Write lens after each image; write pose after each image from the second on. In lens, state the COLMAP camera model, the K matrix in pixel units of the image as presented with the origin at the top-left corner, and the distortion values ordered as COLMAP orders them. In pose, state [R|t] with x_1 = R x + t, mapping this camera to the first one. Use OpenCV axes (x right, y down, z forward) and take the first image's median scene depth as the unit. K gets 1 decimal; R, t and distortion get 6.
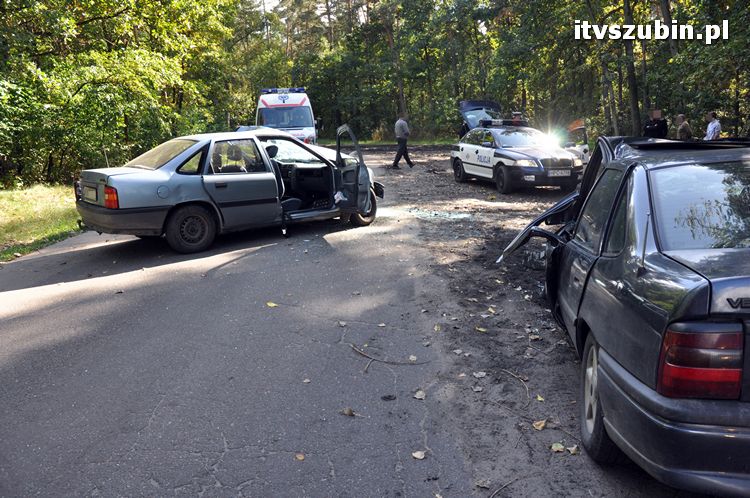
lens RADIAL K [[1555.0, 0, 375.0], [0, 1555.0, 249.0], [0, 0, 1]] dist [0.148748, 0.319876]
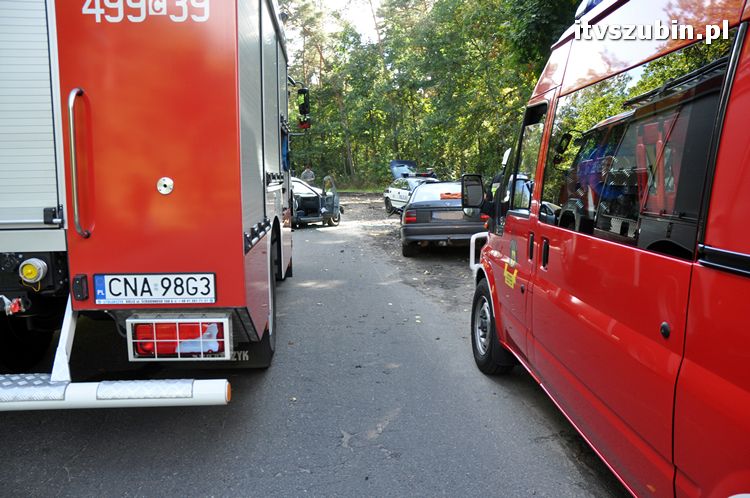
lens RADIAL K [[1555.0, 0, 375.0], [0, 1555.0, 249.0], [0, 0, 1]] dist [0.148748, 0.319876]
pose [[0.999352, 0.007613, 0.035183, -0.013994], [-0.006465, 0.999446, -0.032643, 0.043466], [-0.035412, 0.032394, 0.998848, -0.544259]]
